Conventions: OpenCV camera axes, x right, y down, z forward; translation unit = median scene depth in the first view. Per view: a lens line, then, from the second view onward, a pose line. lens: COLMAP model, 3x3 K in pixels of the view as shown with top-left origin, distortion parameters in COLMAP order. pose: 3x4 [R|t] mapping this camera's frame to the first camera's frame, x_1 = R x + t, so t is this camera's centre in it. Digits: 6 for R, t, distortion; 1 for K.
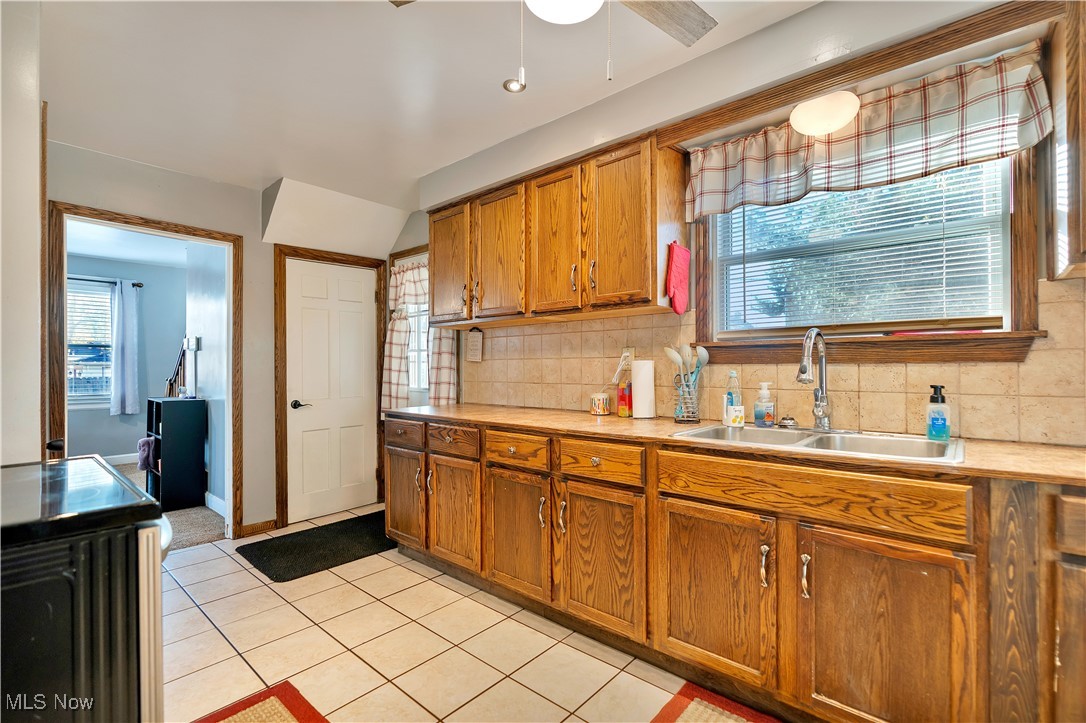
lens RADIAL K [[495.2, 0, 543.0], [0, 495.2, 361.5], [0, 0, 1]] dist [-0.001174, 0.000469]
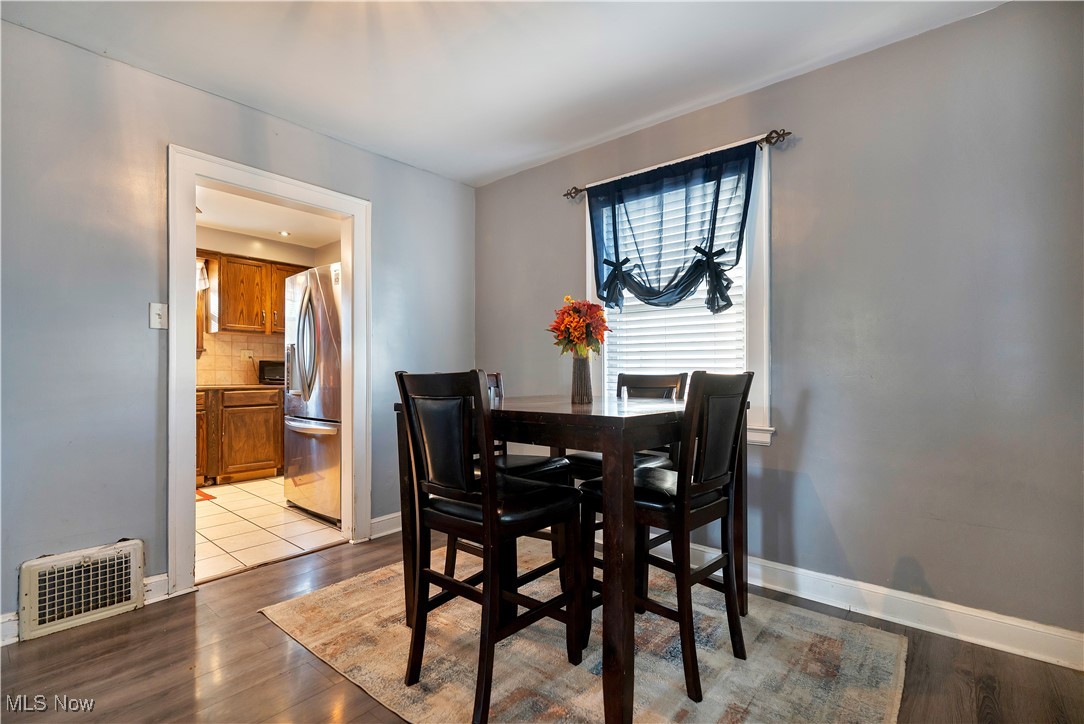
lens RADIAL K [[494.3, 0, 542.0], [0, 494.3, 362.0], [0, 0, 1]] dist [-0.001174, 0.000469]
pose [[-0.036908, 0.018277, 0.999152, -2.250940], [0.000110, 0.999833, -0.018285, 0.080634], [-0.999319, -0.000564, -0.036904, -1.047242]]
